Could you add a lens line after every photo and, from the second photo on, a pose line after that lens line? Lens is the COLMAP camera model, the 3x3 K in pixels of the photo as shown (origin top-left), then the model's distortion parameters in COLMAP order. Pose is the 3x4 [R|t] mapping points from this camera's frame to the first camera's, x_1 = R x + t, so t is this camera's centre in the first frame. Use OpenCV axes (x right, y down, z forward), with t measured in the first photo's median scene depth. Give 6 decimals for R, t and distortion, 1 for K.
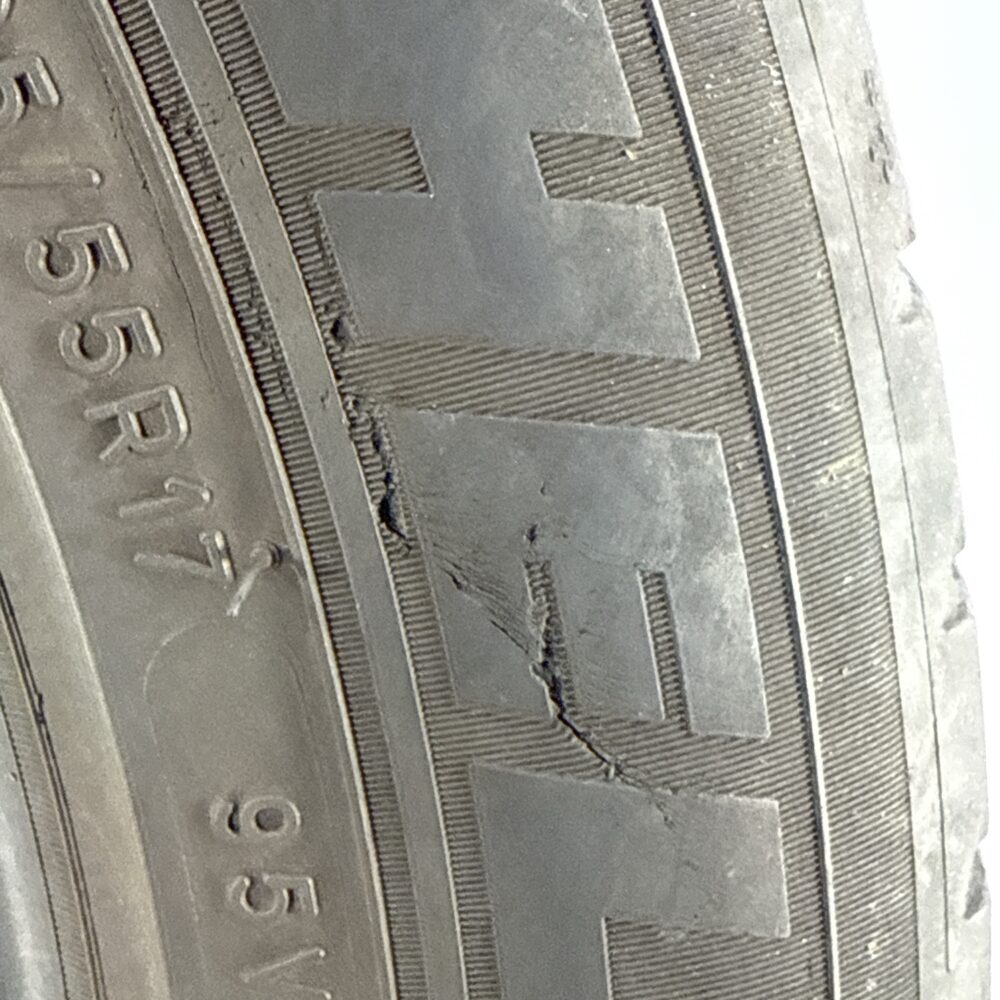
lens RADIAL K [[1594.4, 0, 500.0], [0, 1594.4, 500.0], [0, 0, 1]] dist [0.001068, 0.037181]
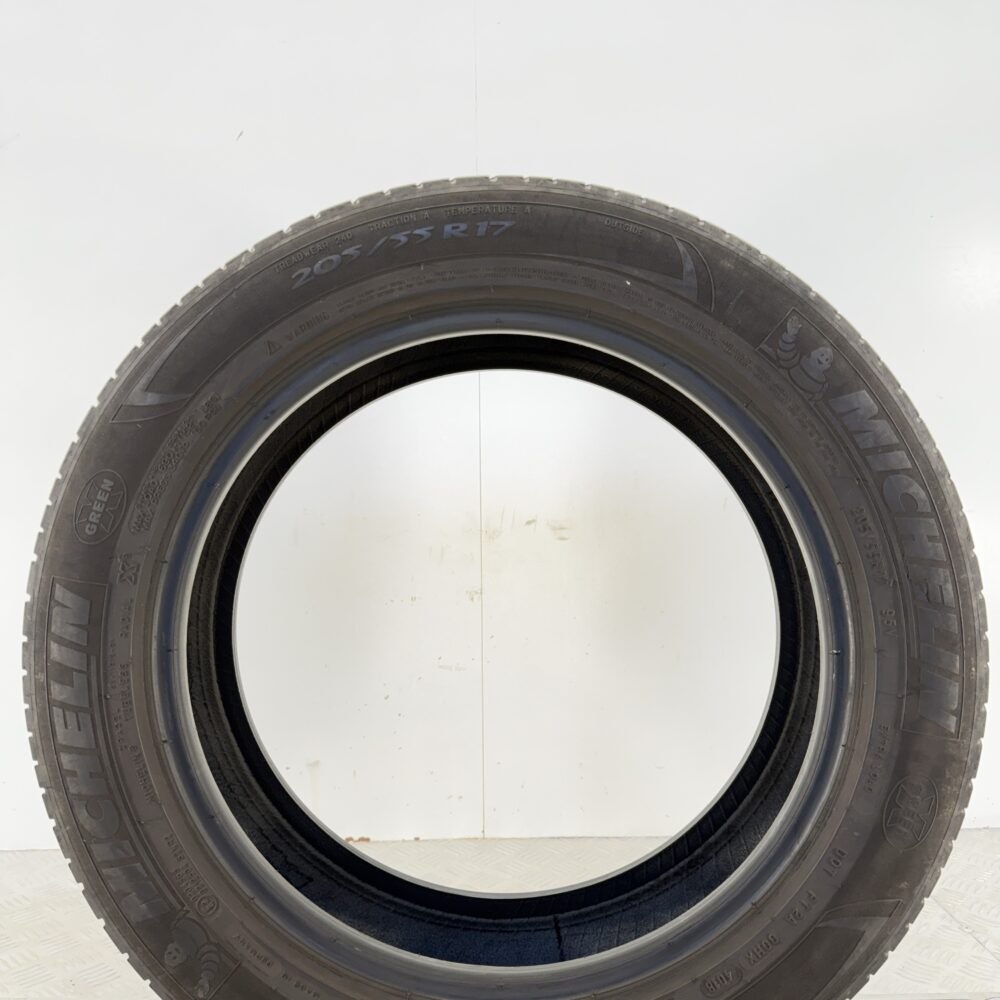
lens RADIAL K [[972.0, 0, 500.0], [0, 972.0, 500.0], [0, 0, 1]] dist [0.085339, -0.180150]
pose [[0.968973, 0.030542, -0.245274, -0.946839], [-0.079149, 0.978423, -0.190852, 0.816825], [0.234153, 0.204343, 0.950482, -4.821425]]
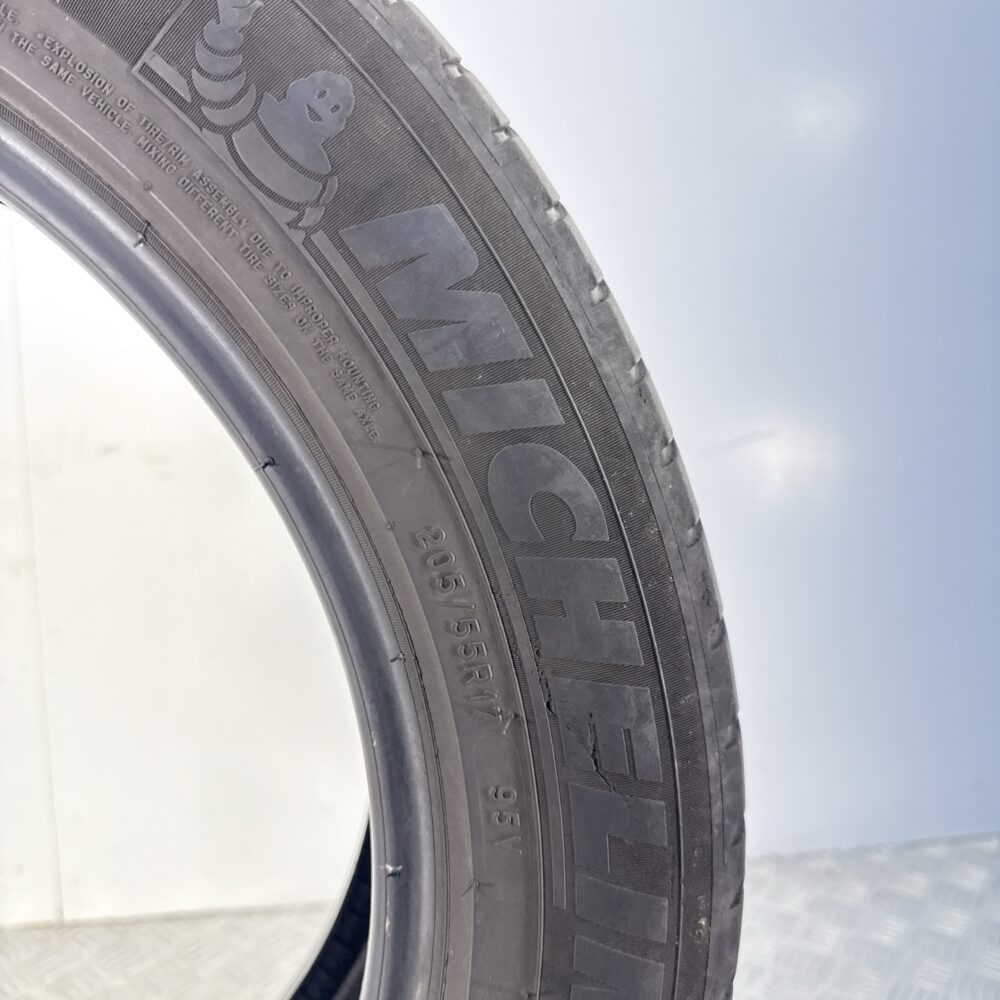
lens RADIAL K [[980.5, 0, 500.0], [0, 980.5, 500.0], [0, 0, 1]] dist [0.172260, -0.468838]
pose [[0.994705, 0.053687, -0.087633, -0.012809], [-0.060683, 0.995008, -0.079222, -0.257535], [0.082943, 0.084121, 0.992998, -1.154881]]
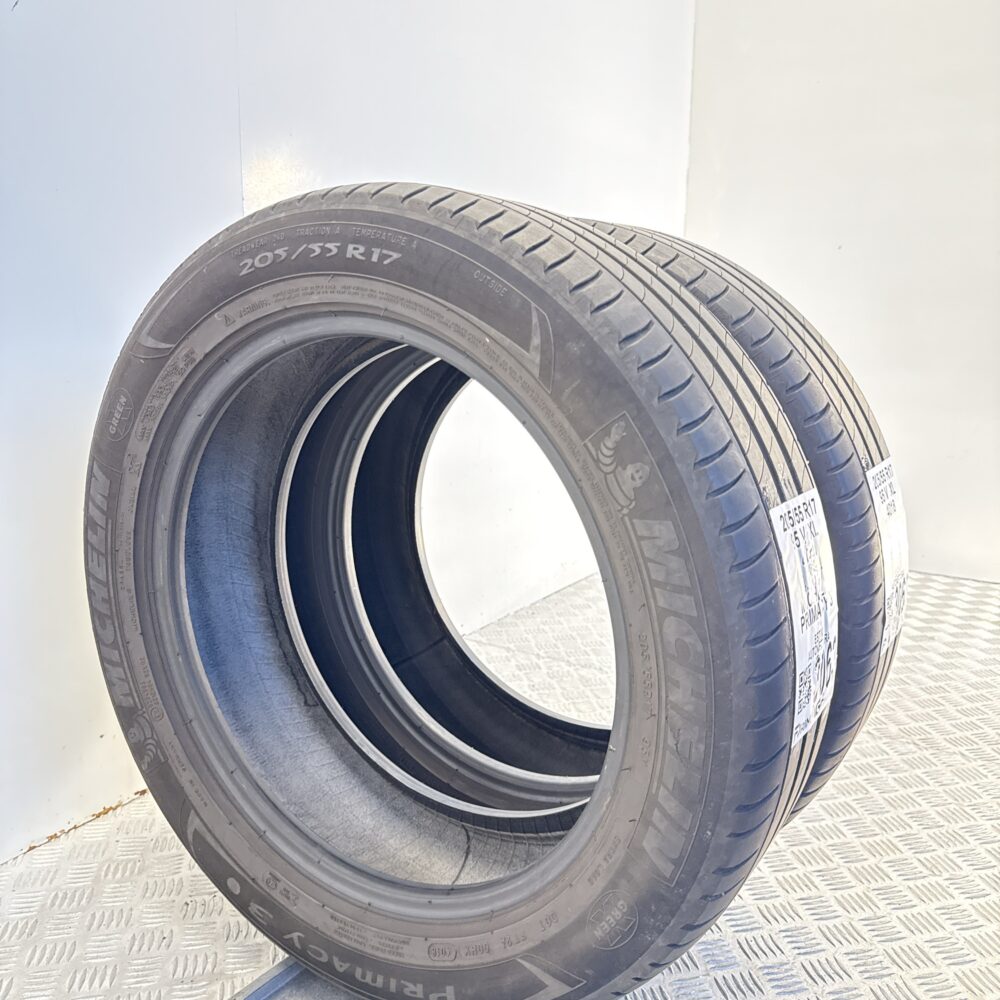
lens RADIAL K [[972.0, 0, 500.0], [0, 972.0, 500.0], [0, 0, 1]] dist [0.085339, -0.180150]
pose [[0.672919, 0.374808, -0.637729, 2.210691], [-0.332868, 0.923338, 0.191431, -1.762688], [0.660590, 0.083461, 0.746094, -3.533115]]
